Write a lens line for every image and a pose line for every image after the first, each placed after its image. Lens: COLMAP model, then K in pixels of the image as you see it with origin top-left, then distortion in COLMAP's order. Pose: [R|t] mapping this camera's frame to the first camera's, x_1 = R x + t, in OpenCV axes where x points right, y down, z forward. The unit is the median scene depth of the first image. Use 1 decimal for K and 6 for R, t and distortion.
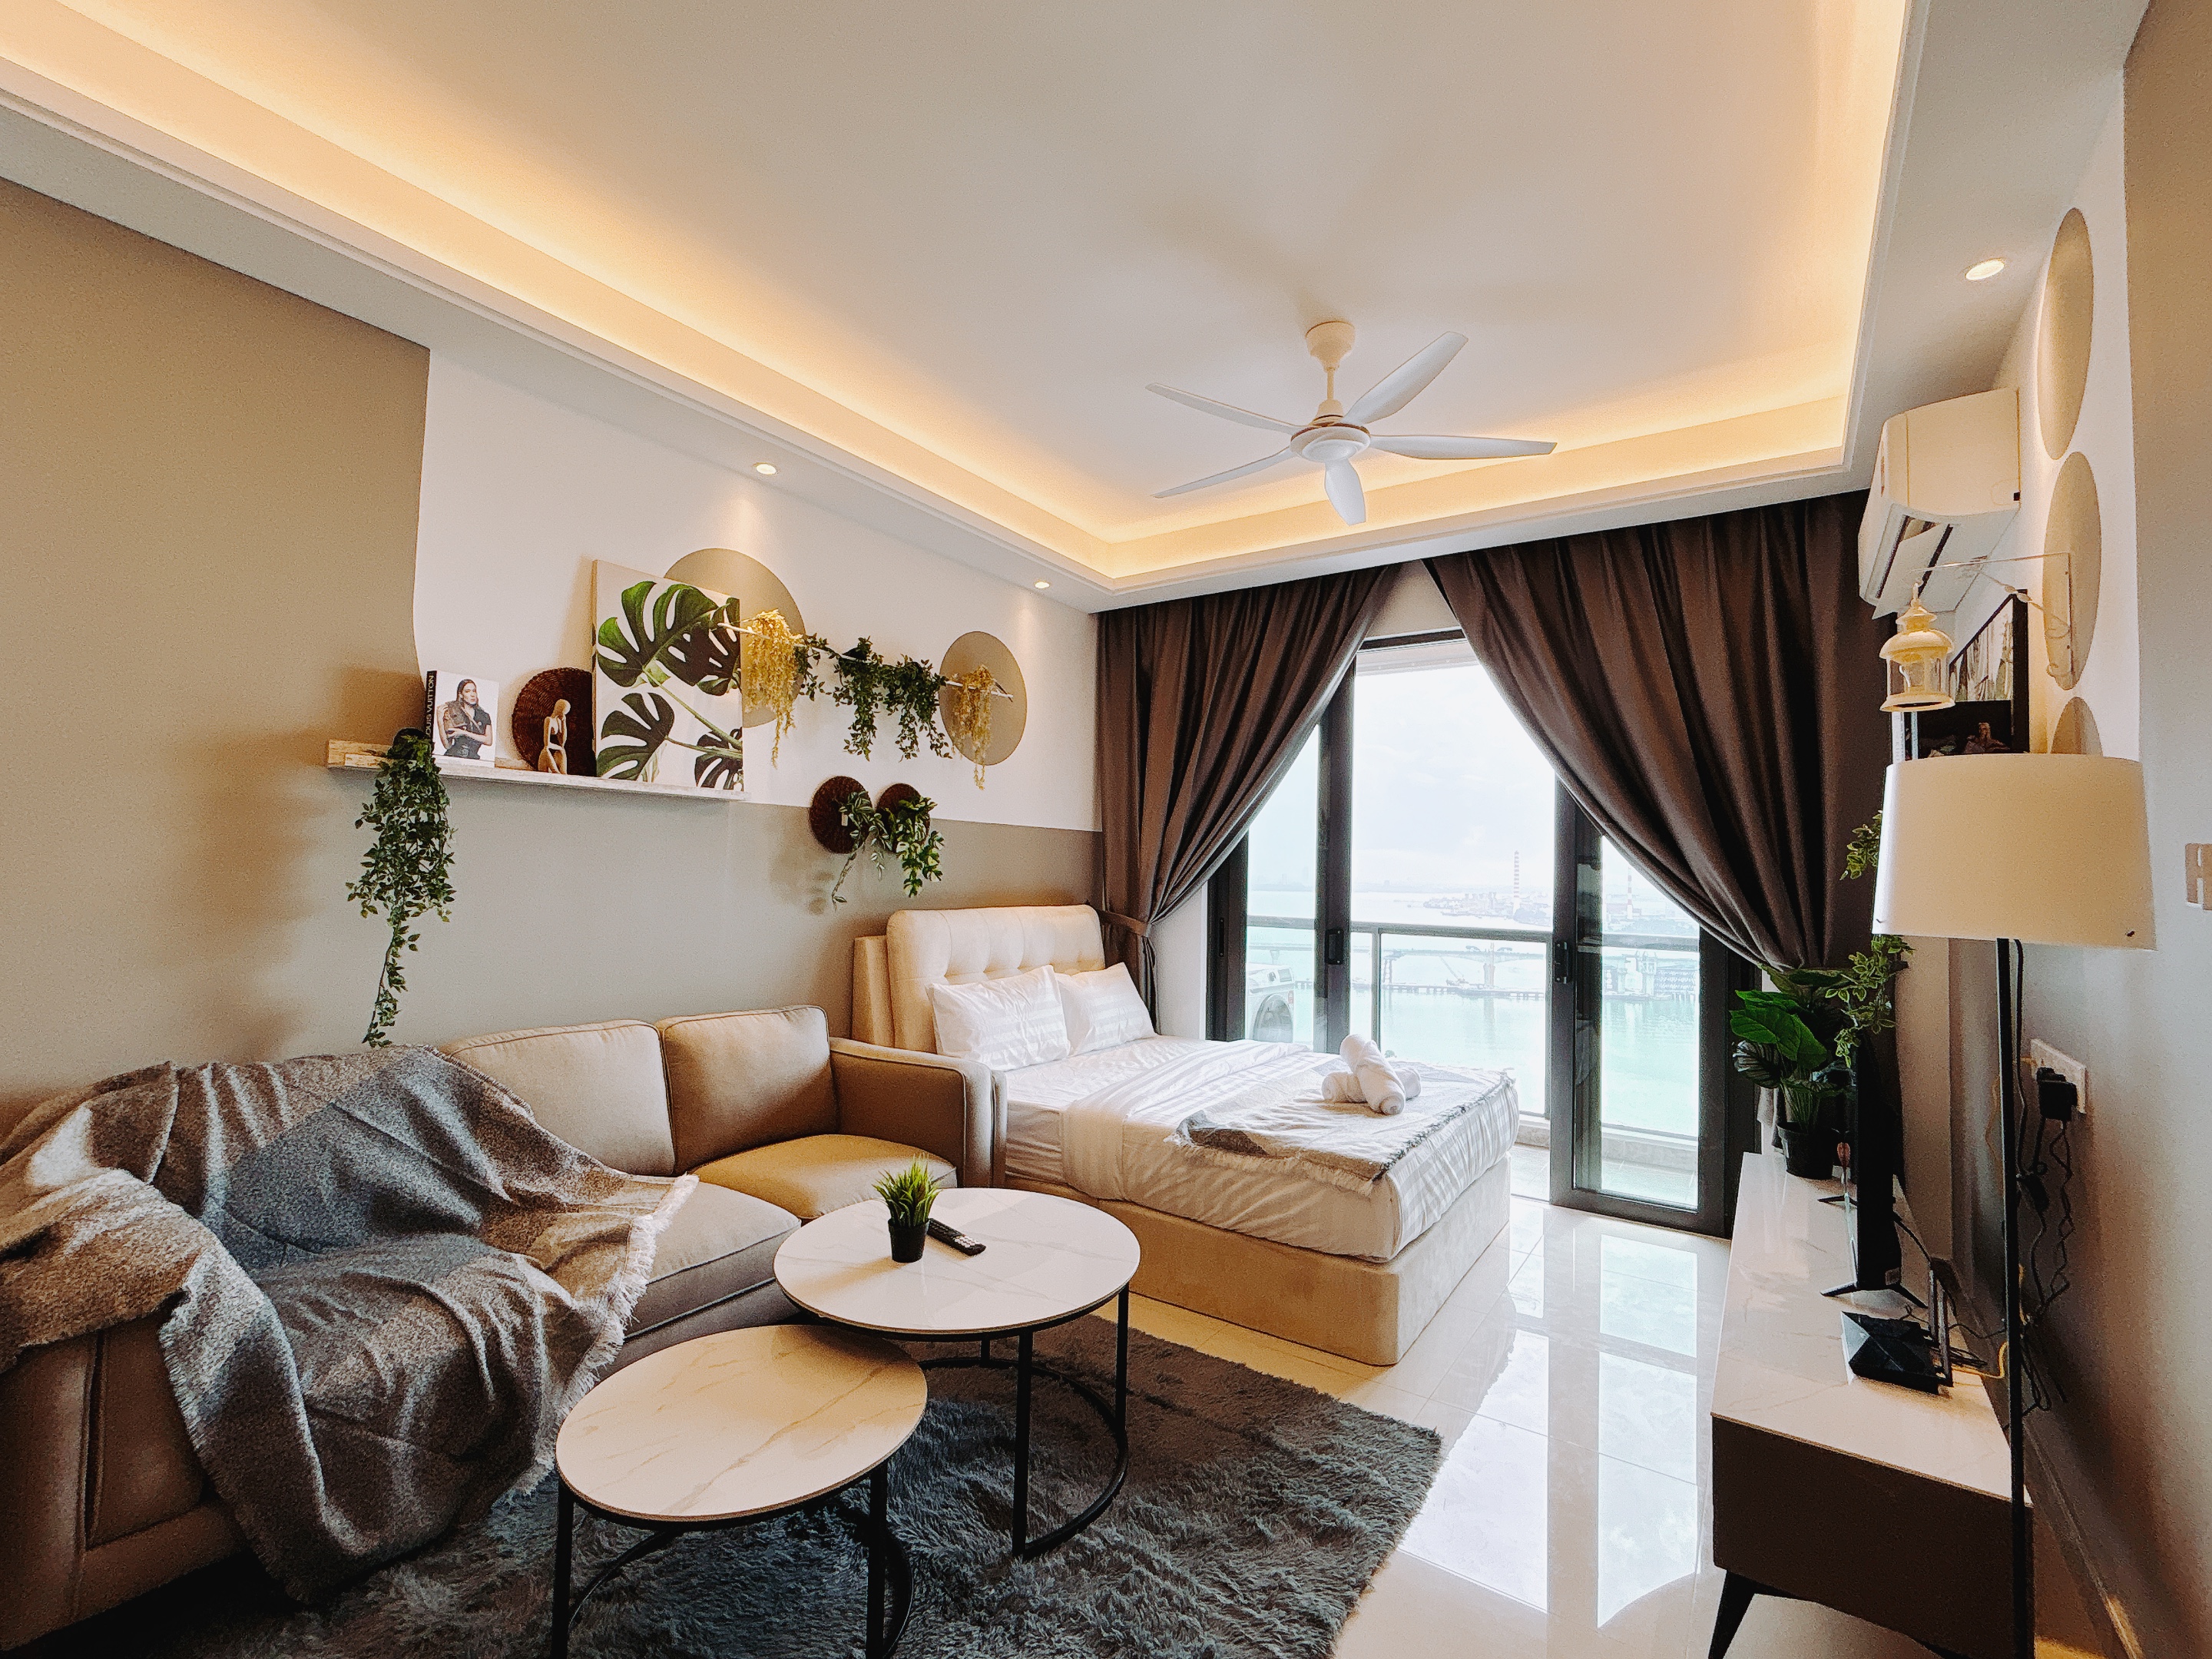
lens RADIAL K [[975.6, 0, 1119.0], [0, 975.6, 835.9], [0, 0, 1]] dist [-0.003837, -0.000791]
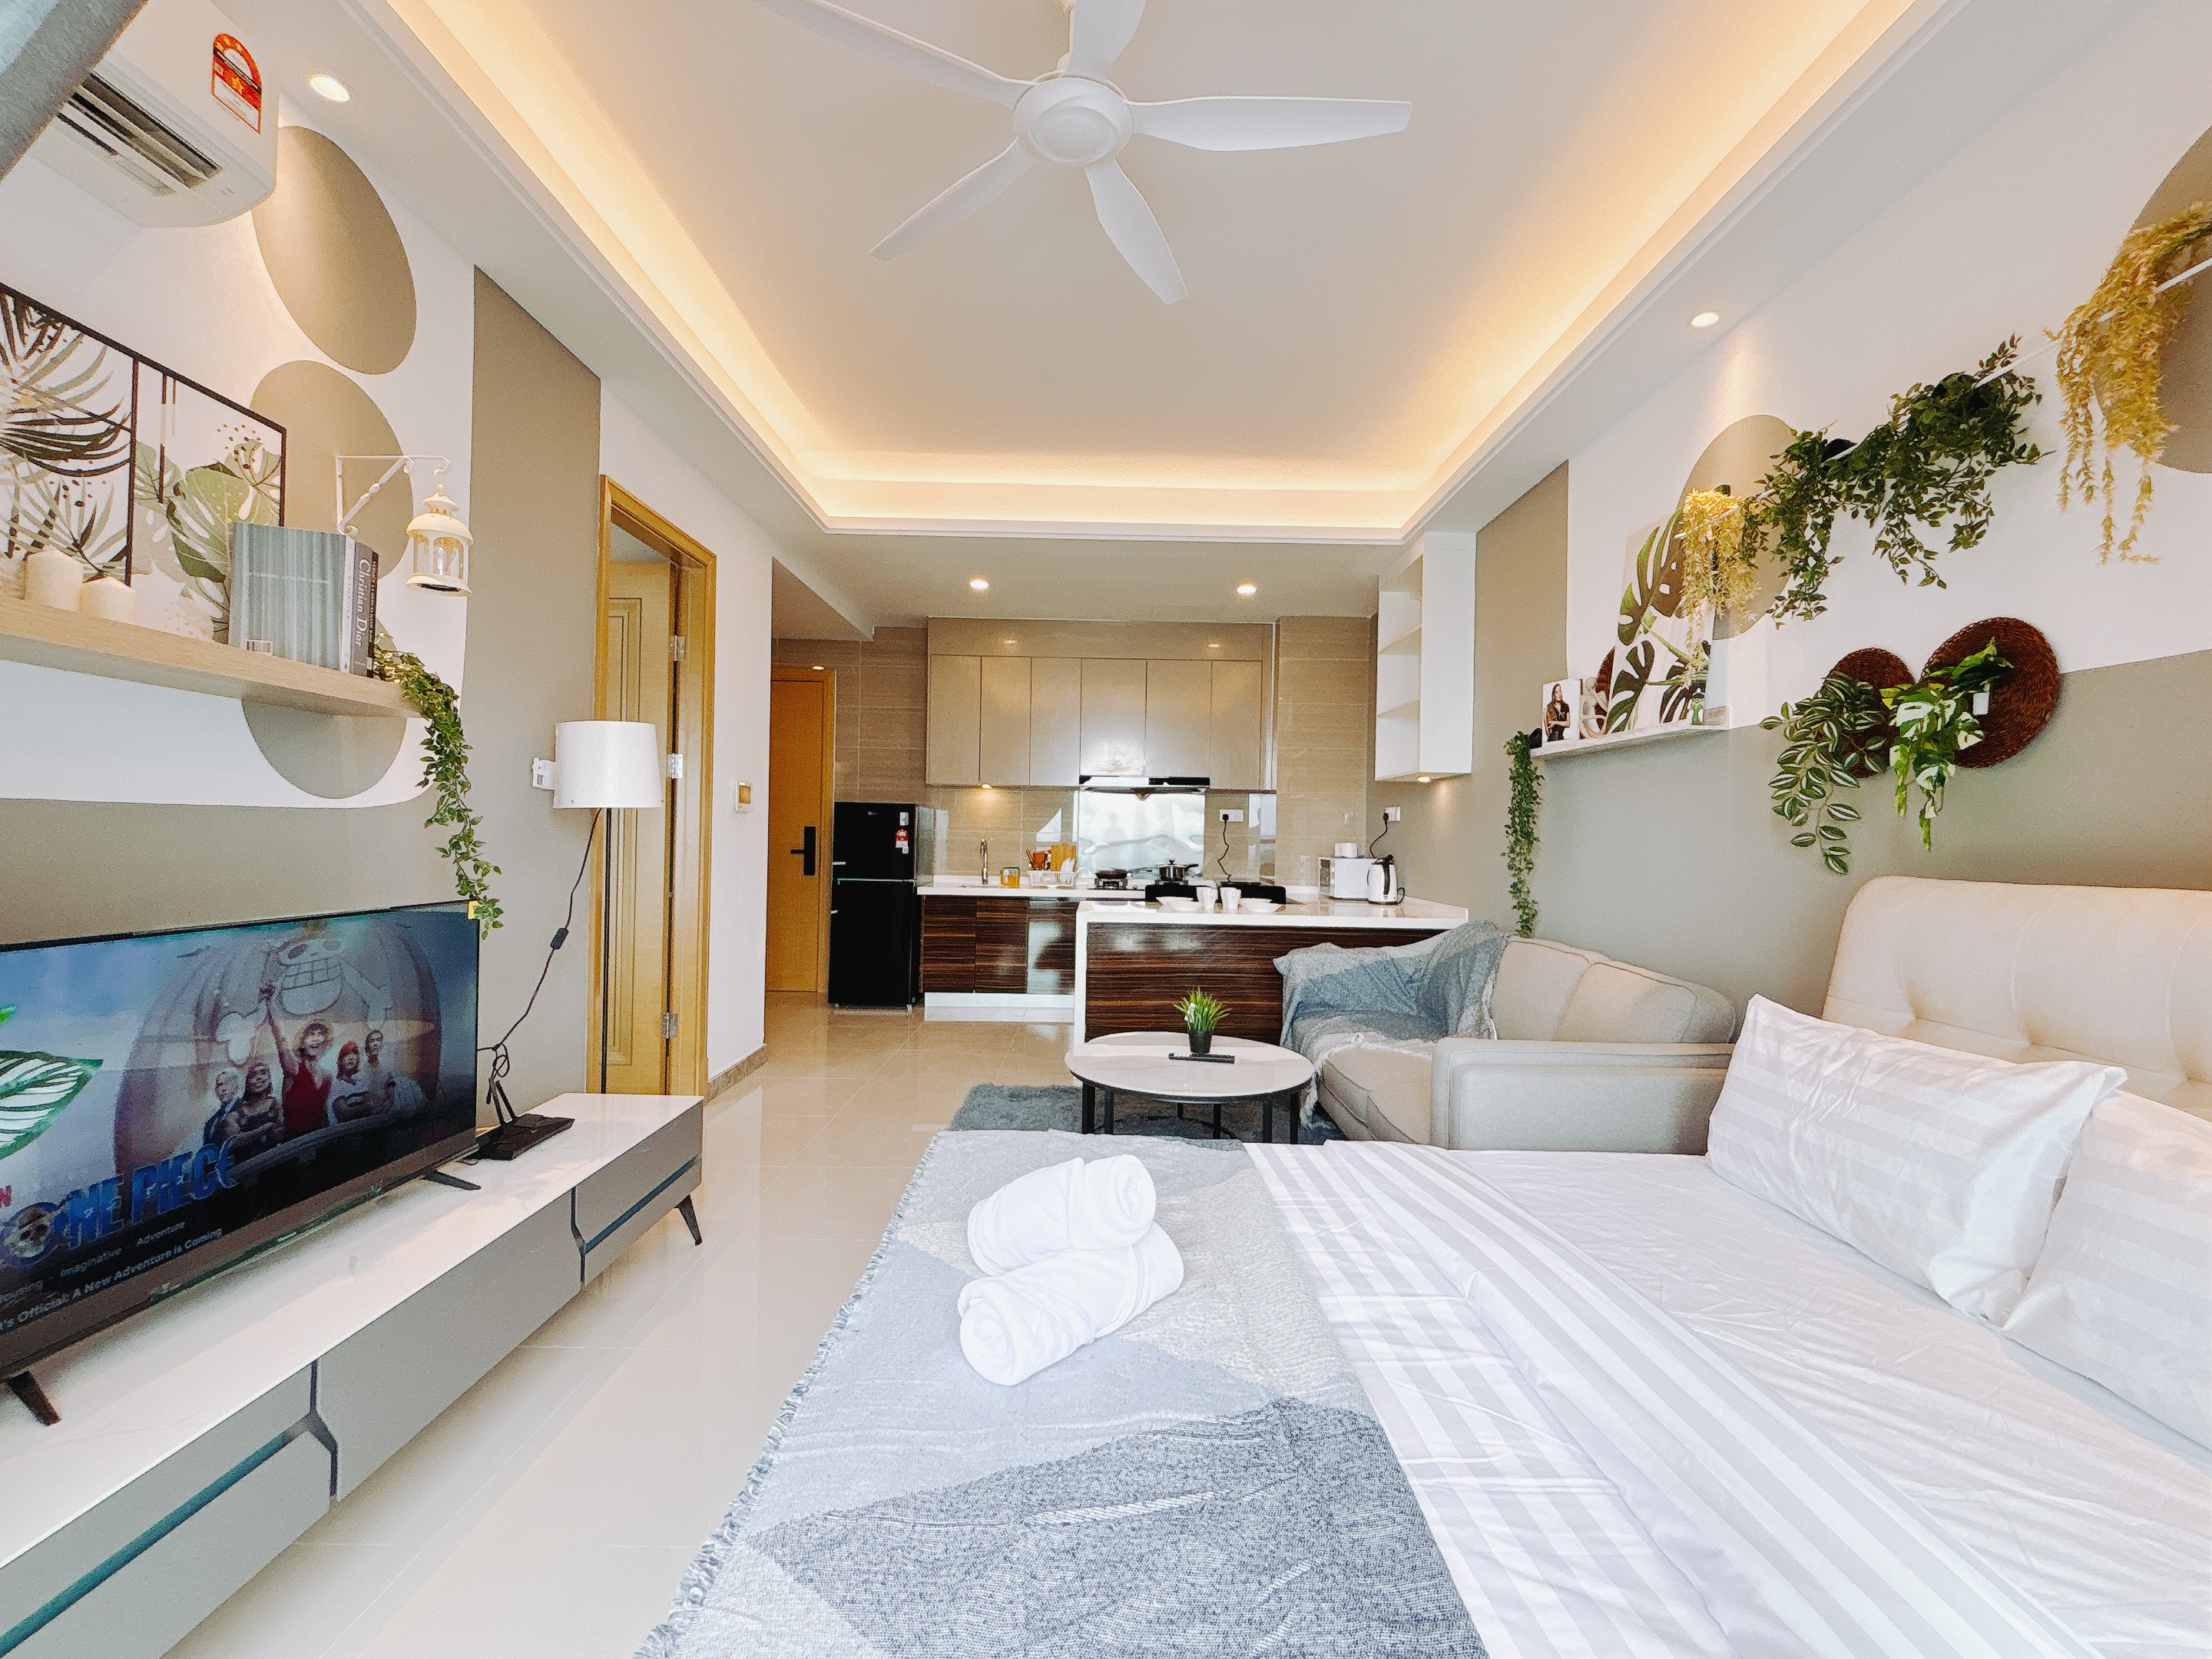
lens RADIAL K [[967.0, 0, 1106.0], [0, 967.0, 829.5], [0, 0, 1]] dist [0.000213, 0.000183]
pose [[-0.826714, -0.044700, -0.560844, 0.571599], [-0.019201, 0.998500, -0.051279, 0.118013], [0.562294, -0.031624, -0.826332, 1.607531]]
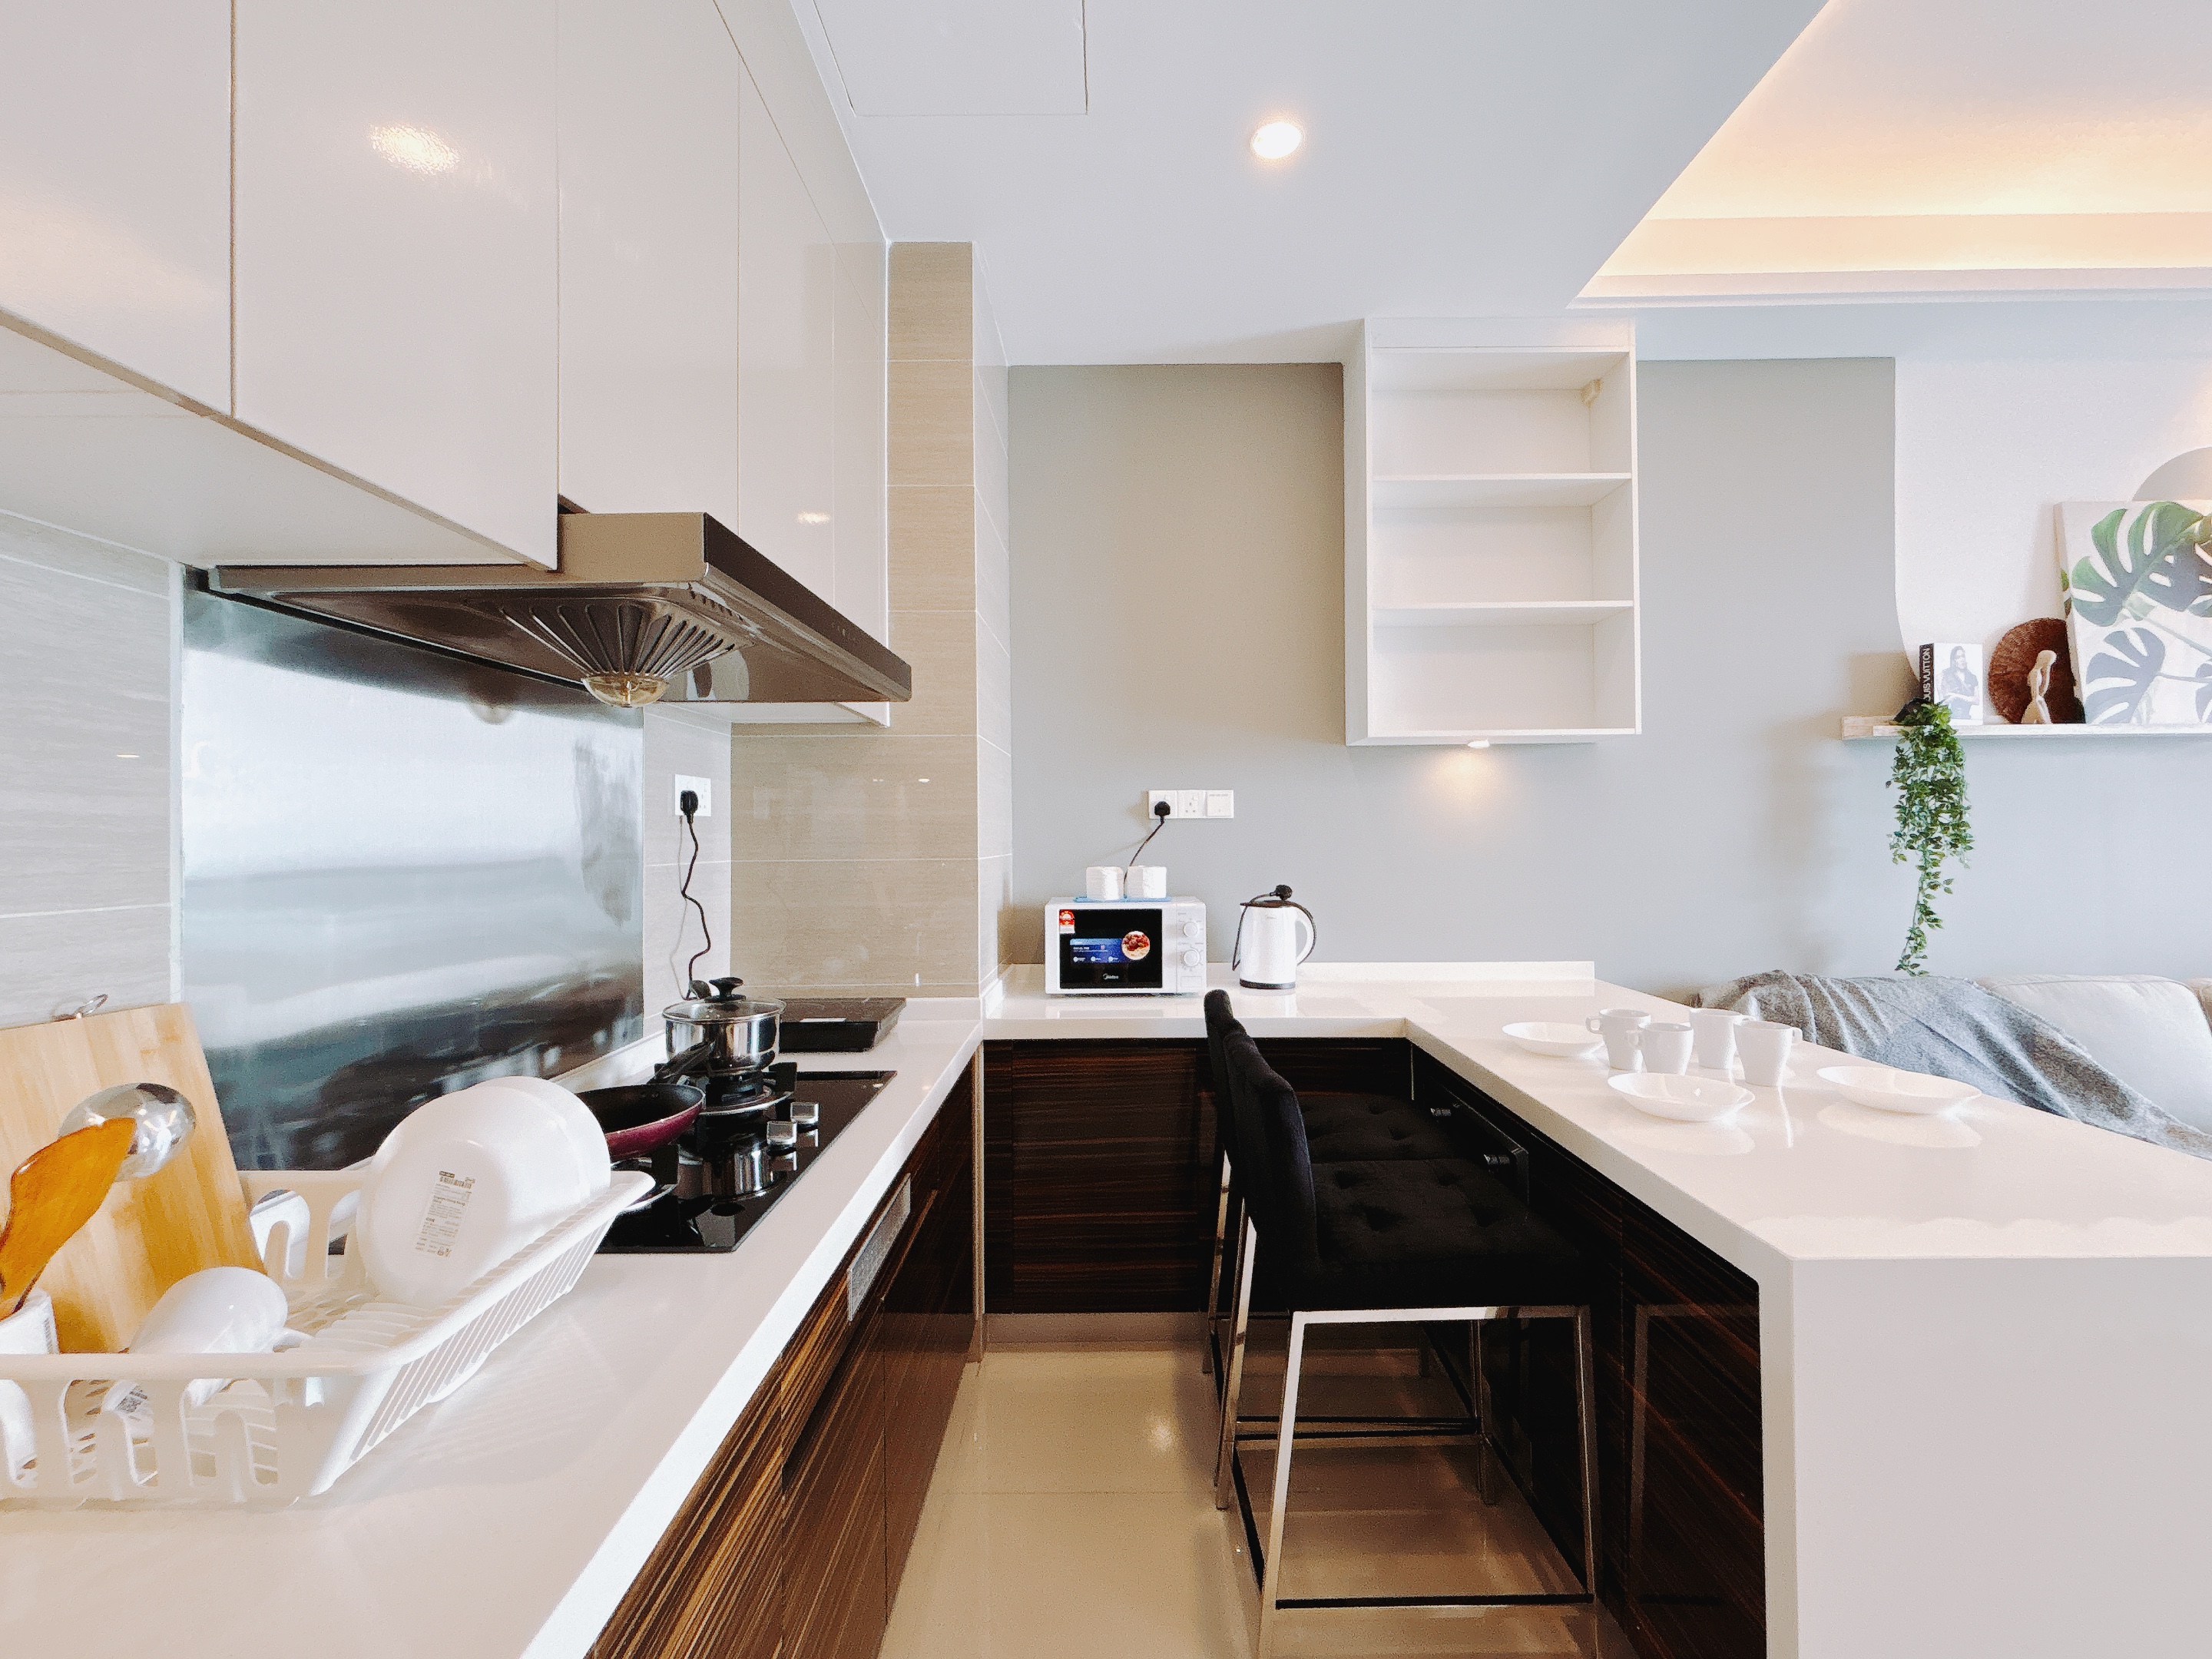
lens RADIAL K [[934.4, 0, 1116.7], [0, 934.4, 827.6], [0, 0, 1]] dist [-0.001687, 0.001164]
pose [[0.546264, -0.033997, -0.836923, -0.288206], [0.052314, 0.998610, -0.006420, -0.001139], [0.835978, -0.040276, 0.547283, -0.331938]]
